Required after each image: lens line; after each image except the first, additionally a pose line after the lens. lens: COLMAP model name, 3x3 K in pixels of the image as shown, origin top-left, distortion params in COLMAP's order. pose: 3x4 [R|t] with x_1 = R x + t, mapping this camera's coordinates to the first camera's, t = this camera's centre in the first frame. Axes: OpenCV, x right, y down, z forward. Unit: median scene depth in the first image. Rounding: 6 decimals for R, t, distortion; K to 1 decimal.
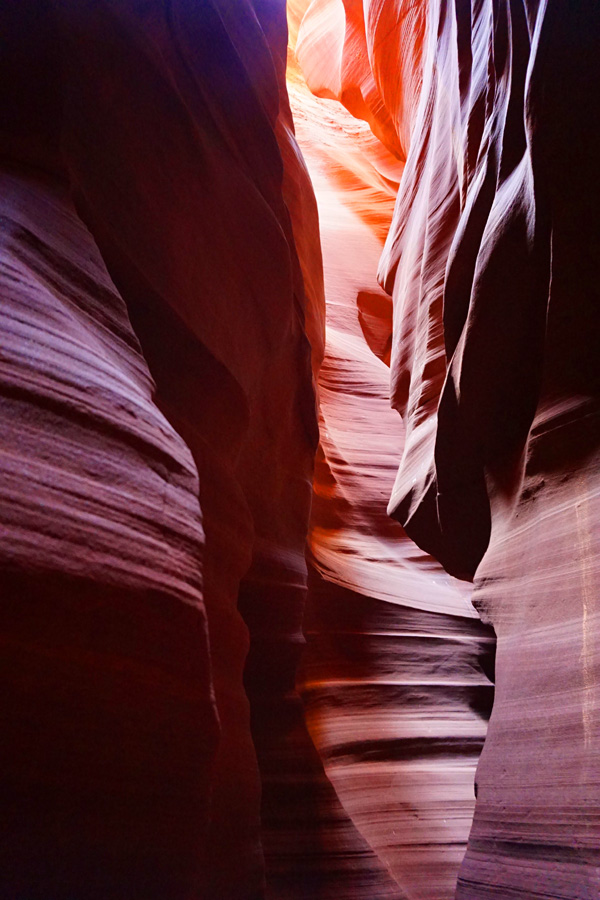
lens RADIAL K [[610.3, 0, 300.0], [0, 610.3, 450.0], [0, 0, 1]] dist [-0.046280, 0.051670]
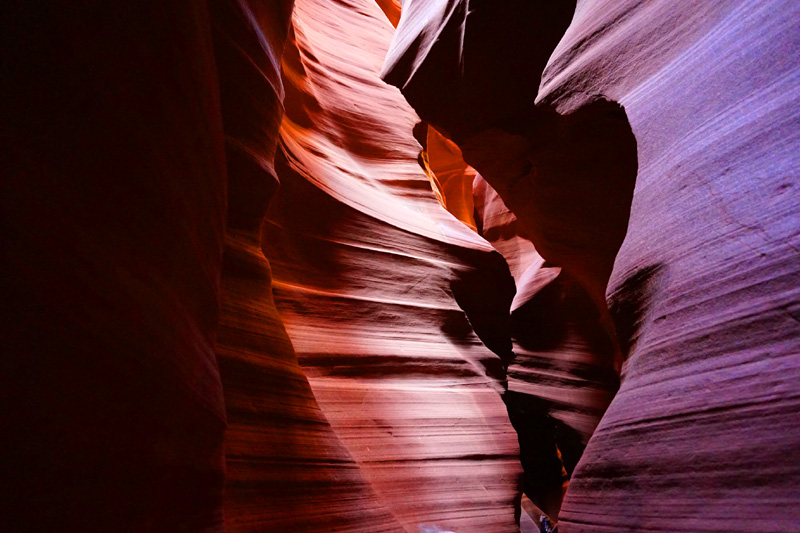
lens RADIAL K [[542.5, 0, 397.0], [0, 542.5, 262.9], [0, 0, 1]] dist [-0.046280, 0.051670]
pose [[0.958293, 0.042348, 0.282634, -0.022571], [-0.087994, 0.984638, 0.150817, 0.216110], [-0.271905, -0.169397, 0.947297, 0.267257]]
